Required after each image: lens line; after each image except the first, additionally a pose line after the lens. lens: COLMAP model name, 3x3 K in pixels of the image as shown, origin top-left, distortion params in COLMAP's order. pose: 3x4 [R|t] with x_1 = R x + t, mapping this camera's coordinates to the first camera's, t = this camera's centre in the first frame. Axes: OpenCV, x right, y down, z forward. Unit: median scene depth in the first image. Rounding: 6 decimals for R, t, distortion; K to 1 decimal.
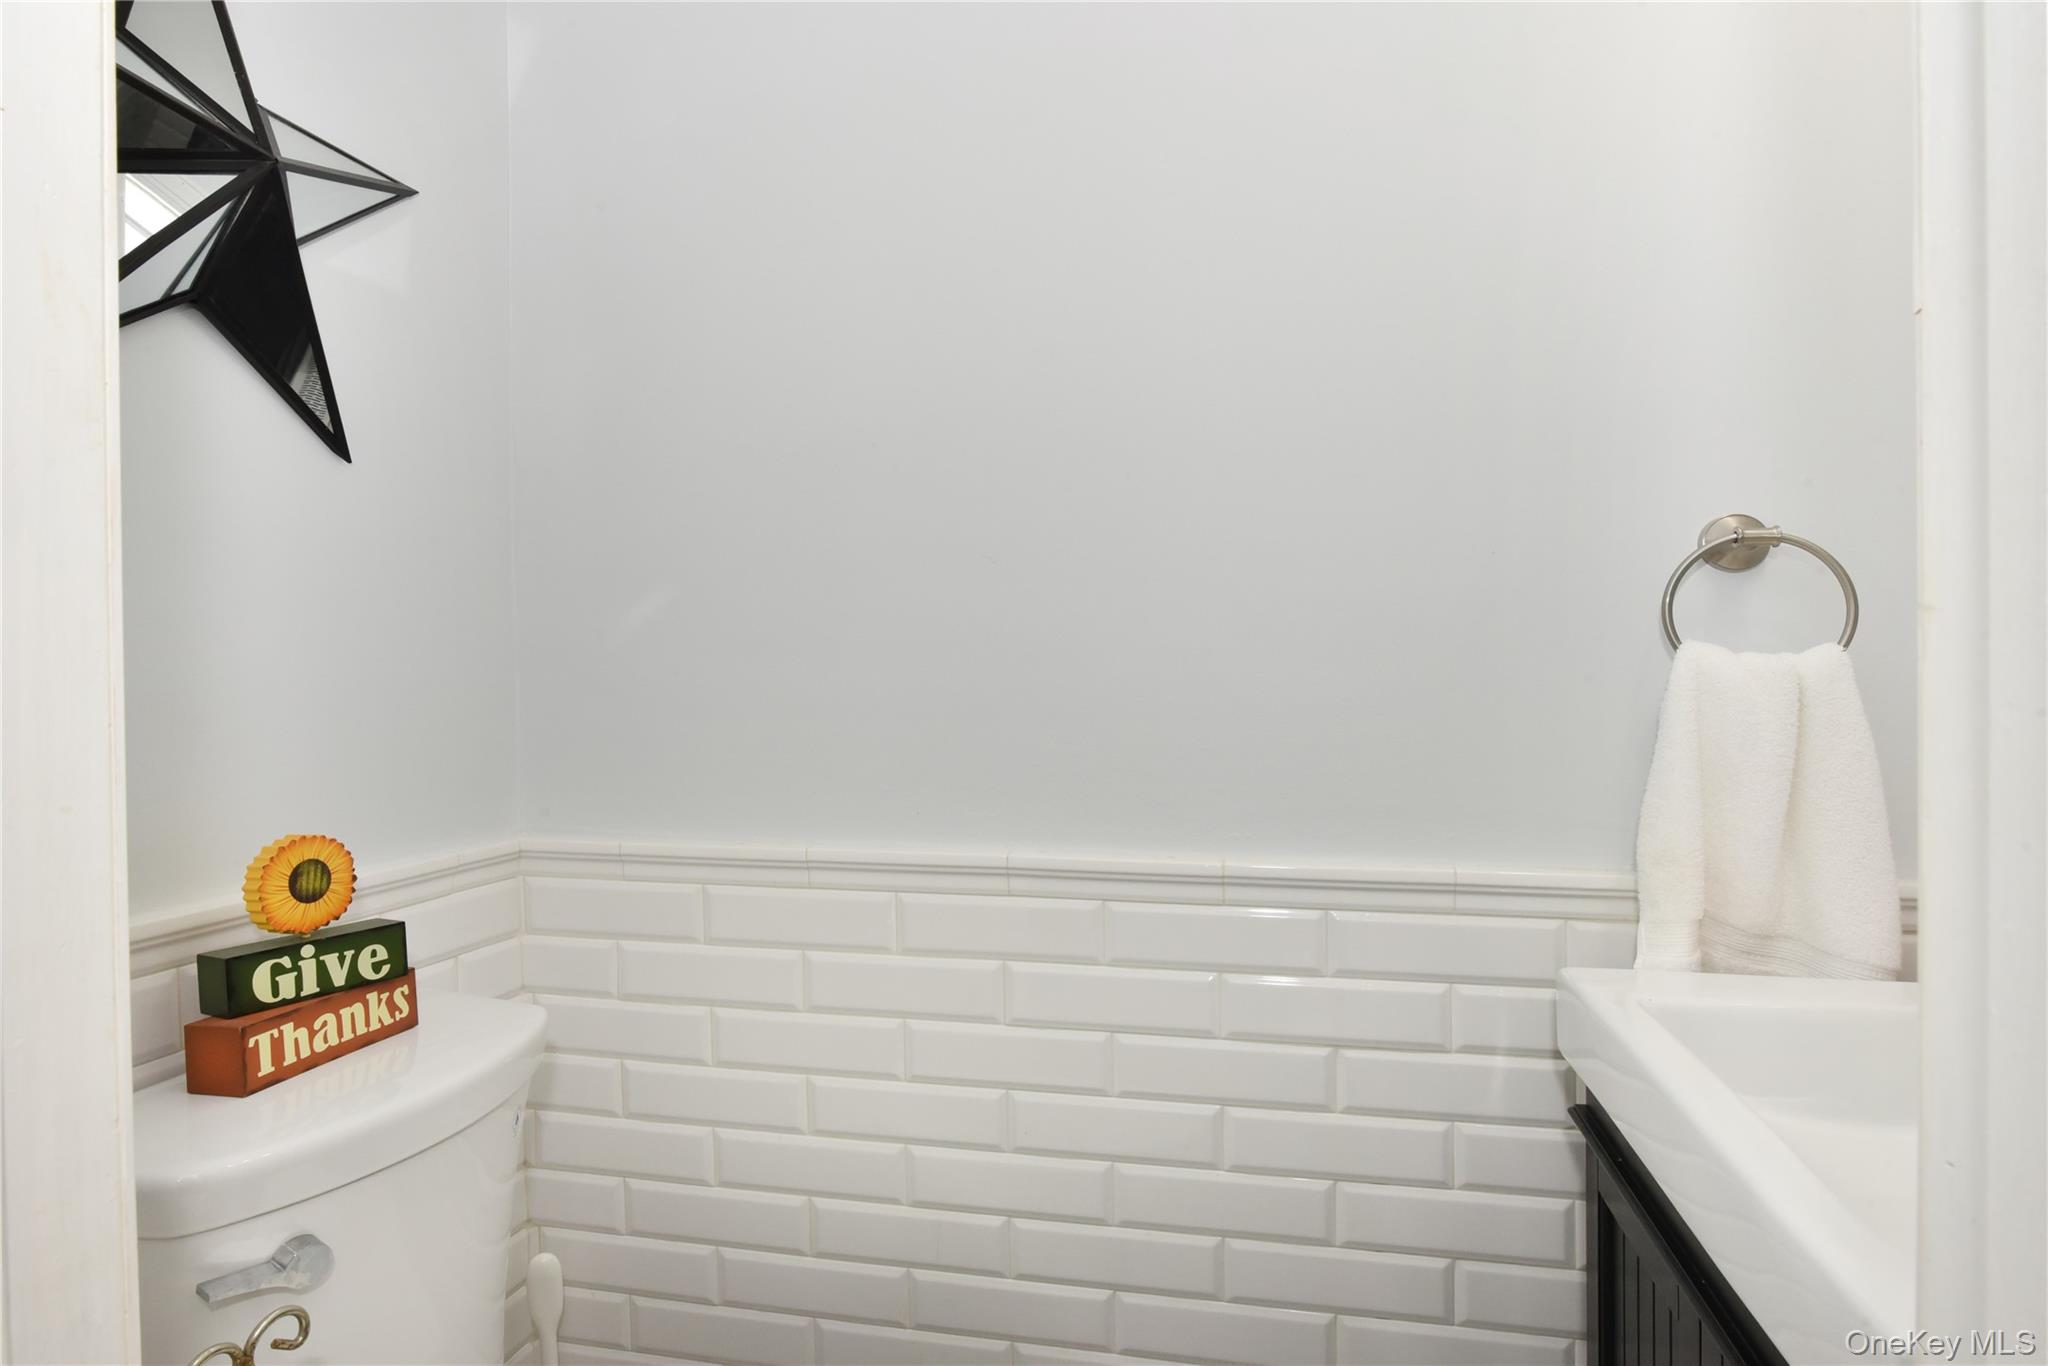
lens RADIAL K [[882.0, 0, 1023.2], [0, 882.0, 673.8], [0, 0, 1]] dist [0.021761, -0.017989]
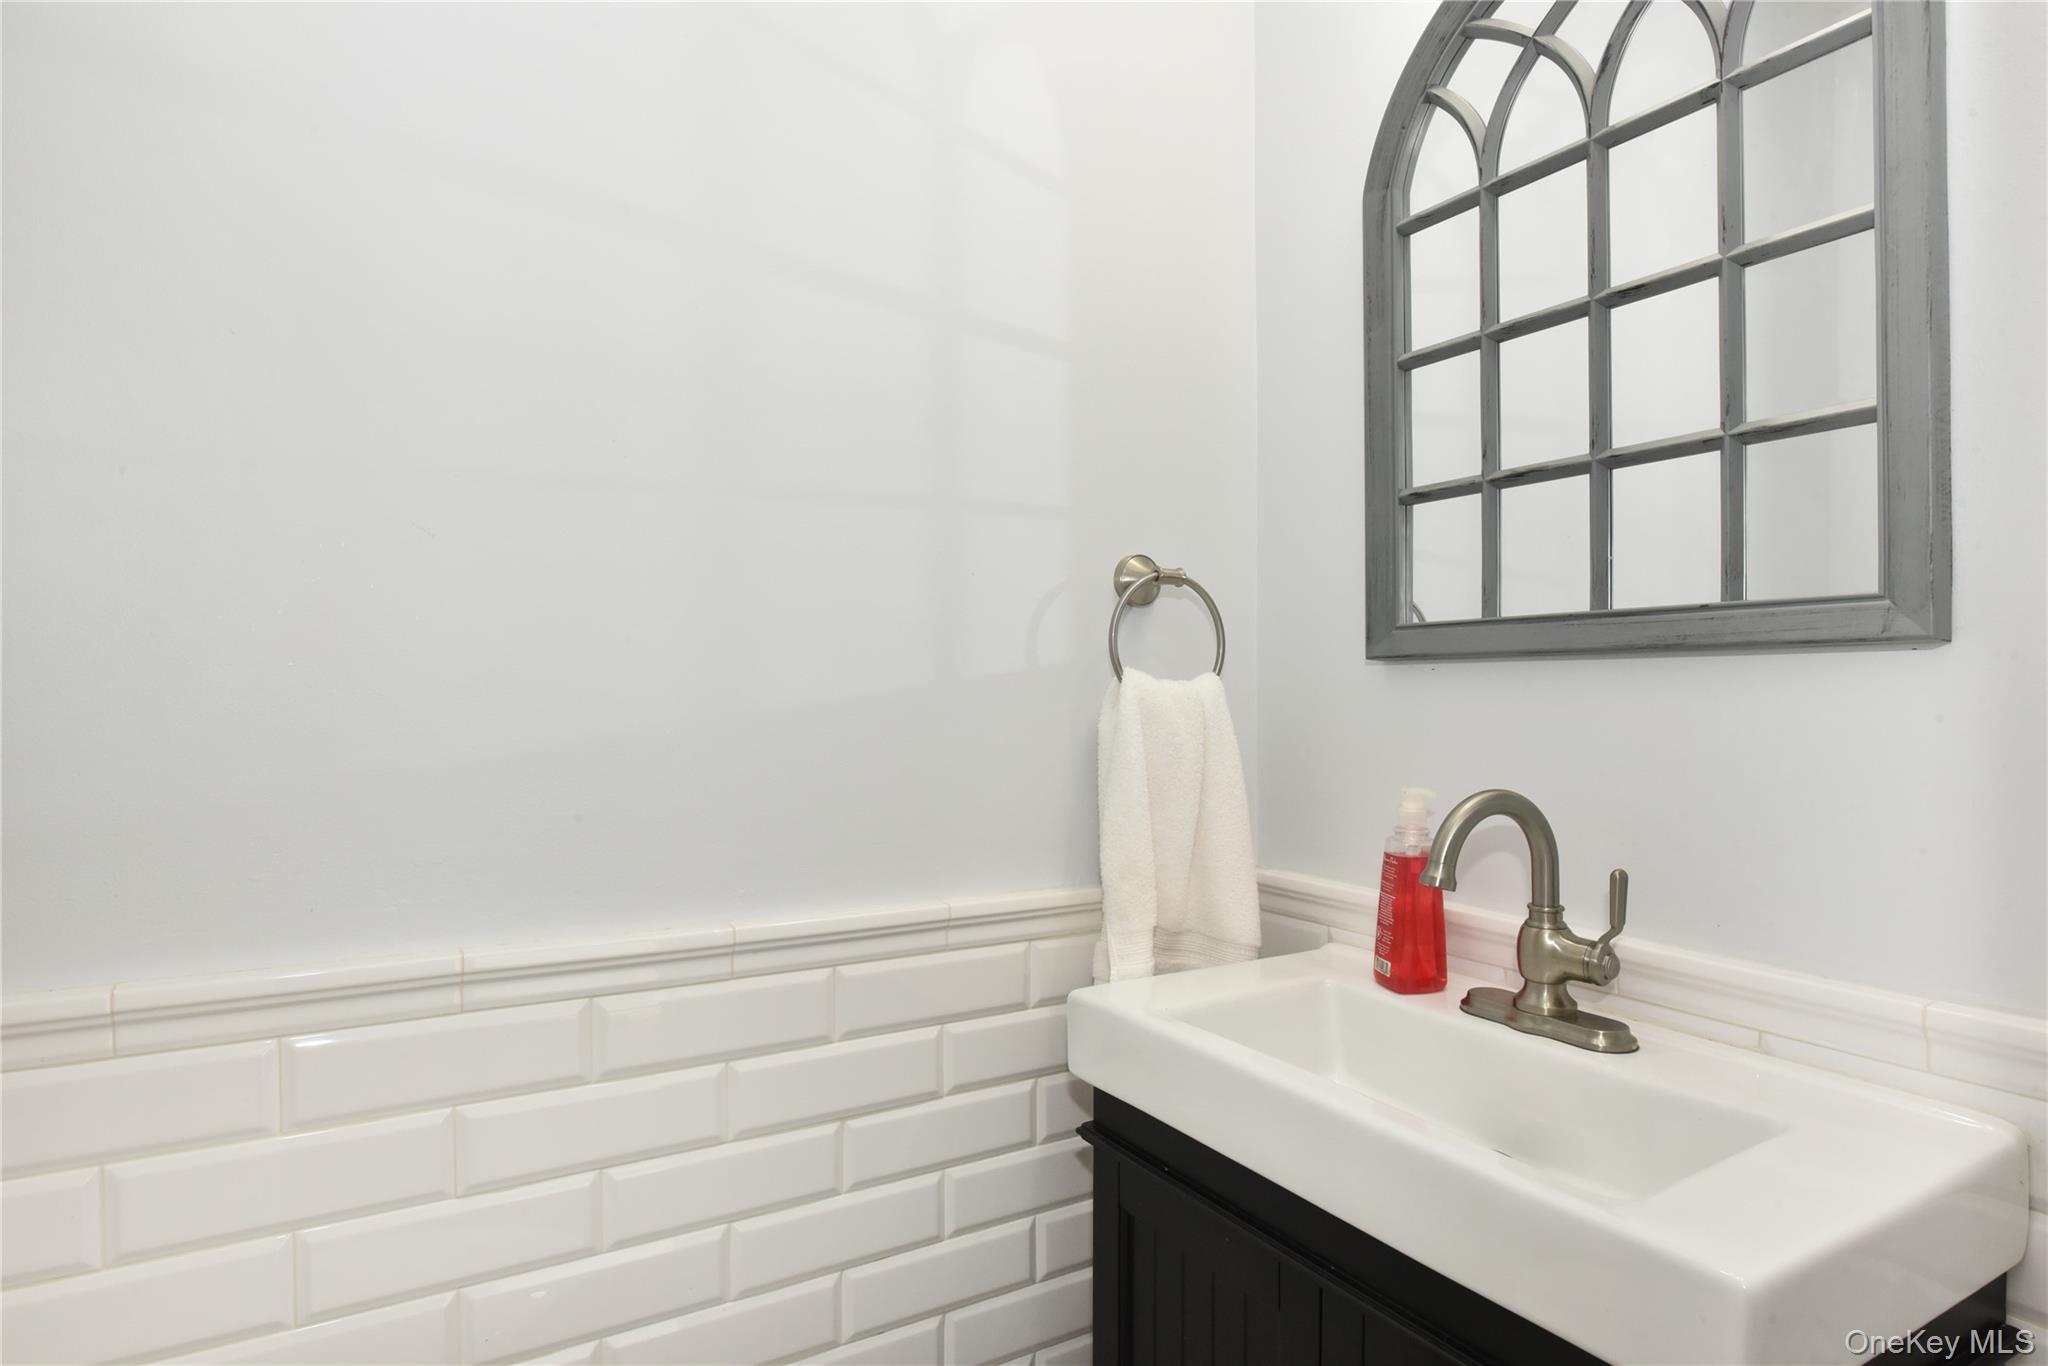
lens RADIAL K [[1118.6, 0, 1024.0], [0, 1118.6, 683.0], [0, 0, 1]] dist [-0.000841, 0.000617]
pose [[0.763020, 0.011341, 0.646275, -0.246152], [-0.004676, 0.999917, -0.012026, -0.003316], [-0.646358, 0.006154, 0.763010, 0.027285]]
